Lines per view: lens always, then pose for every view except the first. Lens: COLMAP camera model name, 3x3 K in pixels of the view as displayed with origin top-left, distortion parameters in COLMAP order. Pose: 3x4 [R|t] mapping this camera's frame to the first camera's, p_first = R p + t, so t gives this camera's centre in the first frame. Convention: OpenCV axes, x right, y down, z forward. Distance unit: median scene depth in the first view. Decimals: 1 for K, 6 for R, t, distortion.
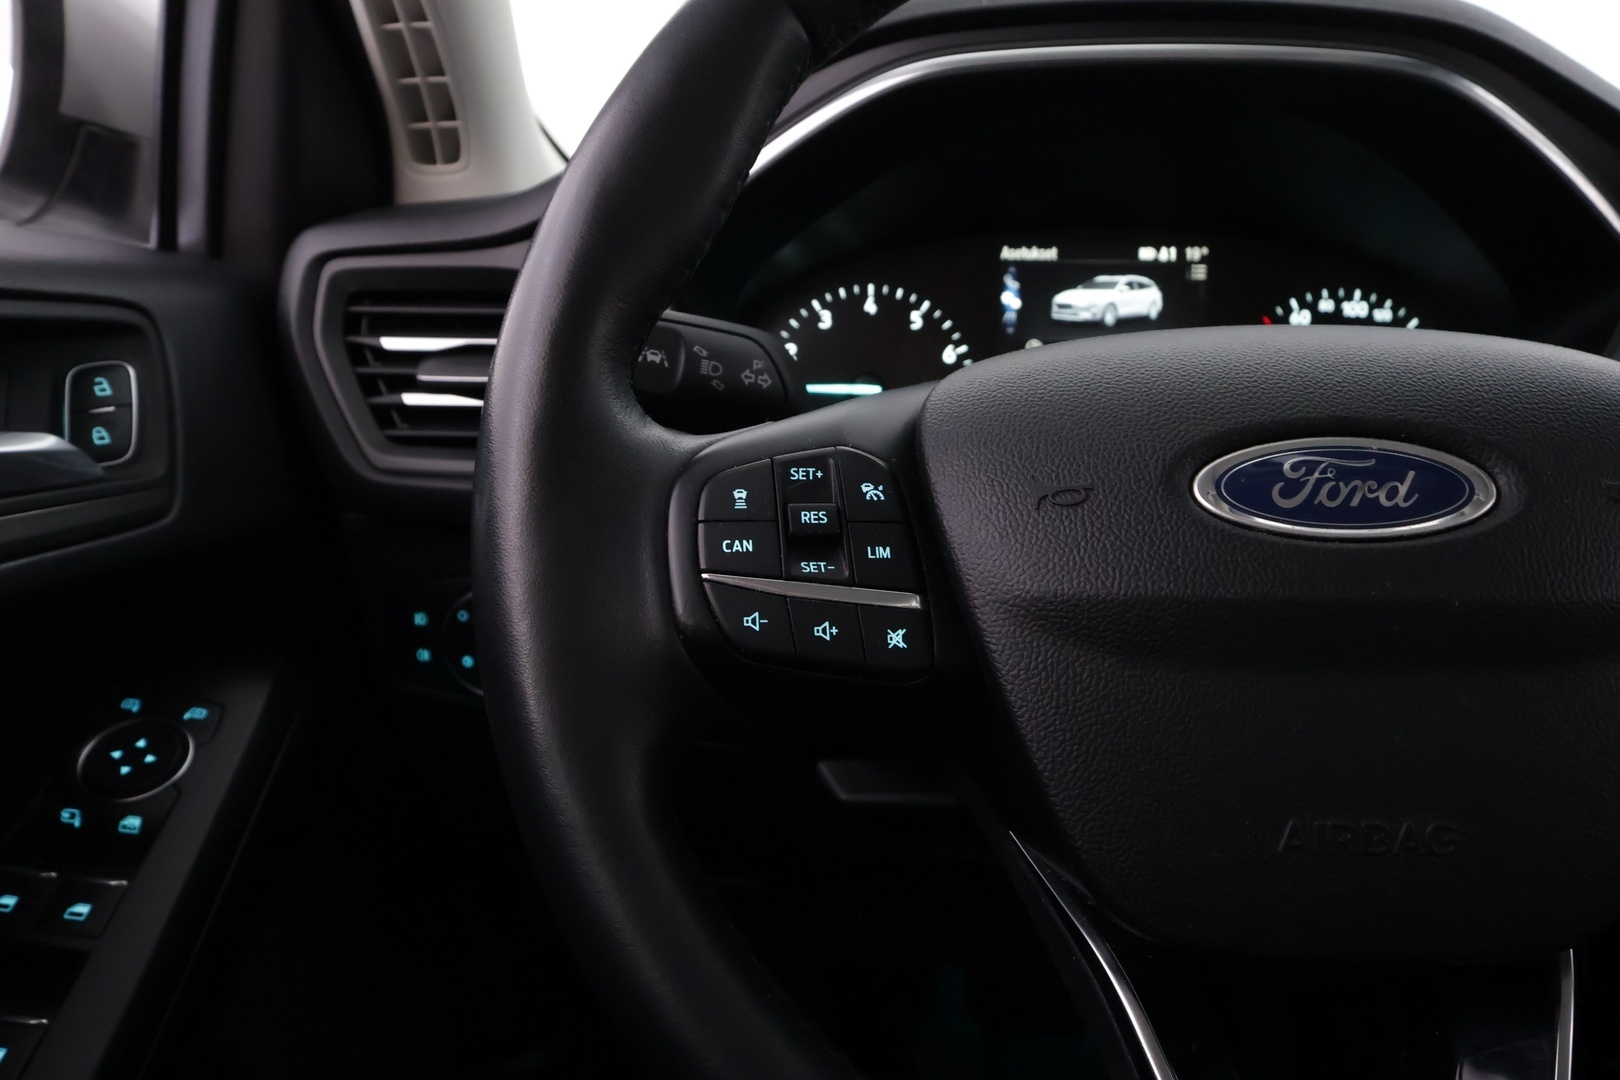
lens RADIAL K [[1218.8, 0, 816.5], [0, 1218.8, 537.4], [0, 0, 1]] dist [0.012423, -0.004327]
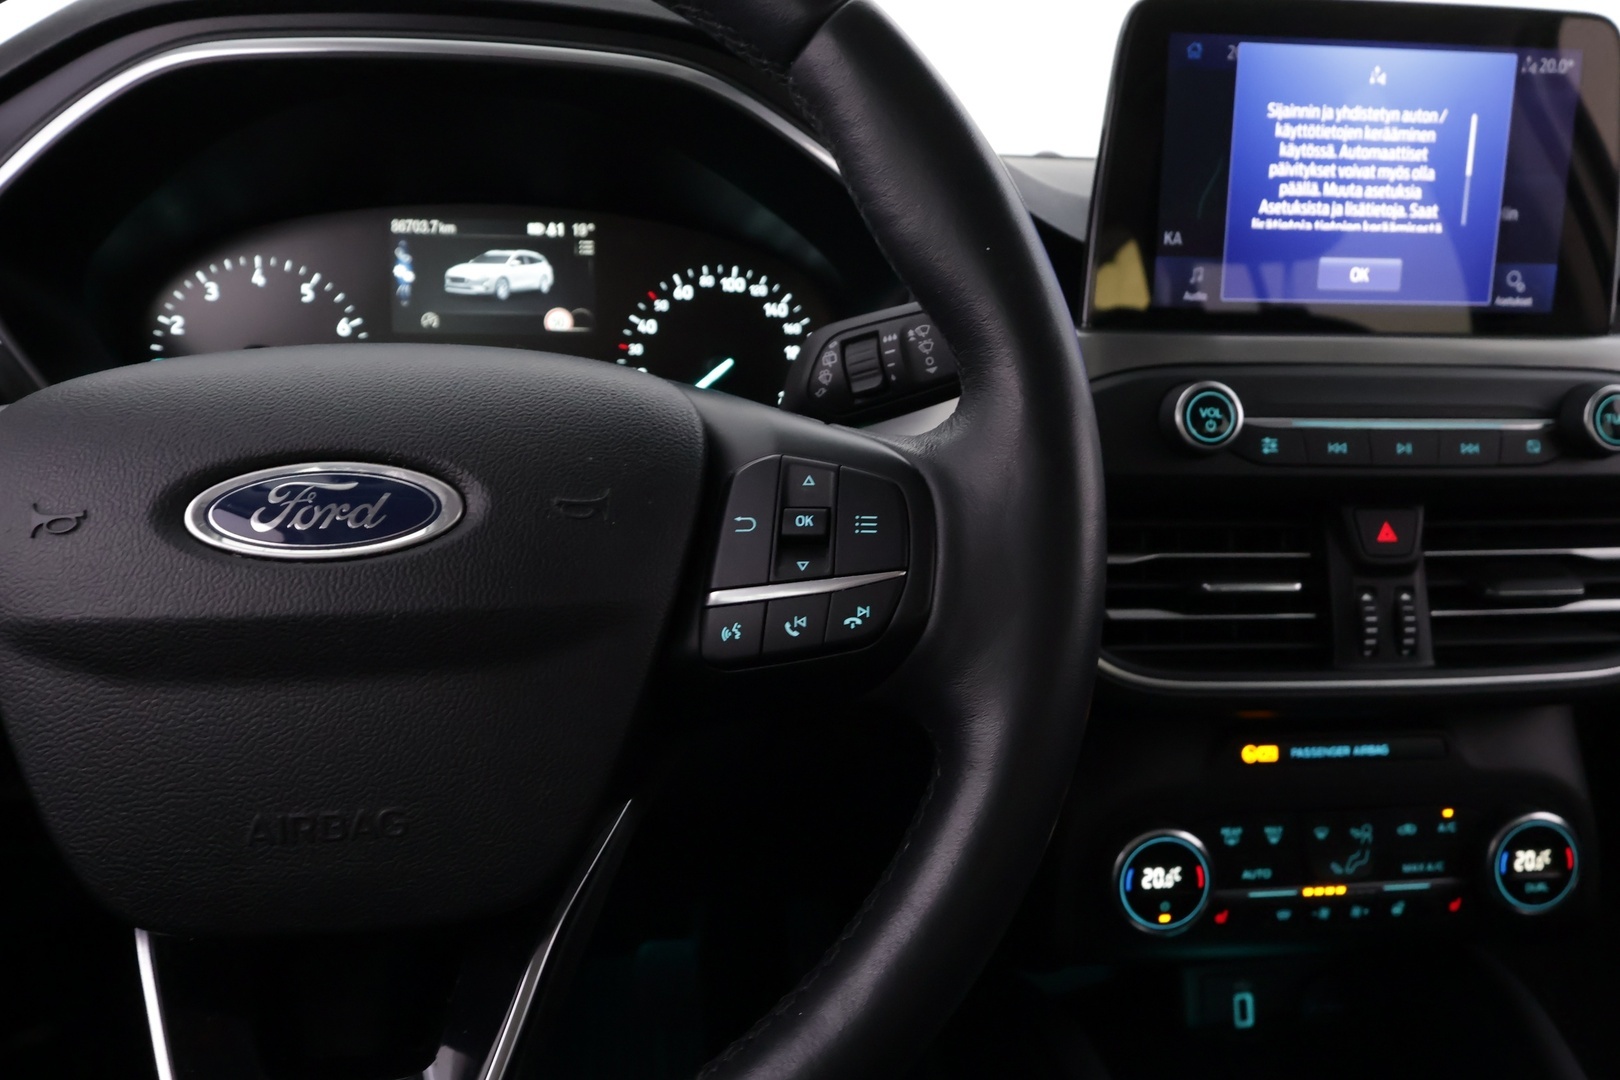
lens RADIAL K [[1218.8, 0, 806.1], [0, 1218.8, 539.3], [0, 0, 1]] dist [0.012423, -0.004327]
pose [[0.985167, -0.033414, 0.168313, 0.315615], [0.021730, 0.997255, 0.070787, -0.039037], [-0.170216, -0.066079, 0.983189, -0.071865]]
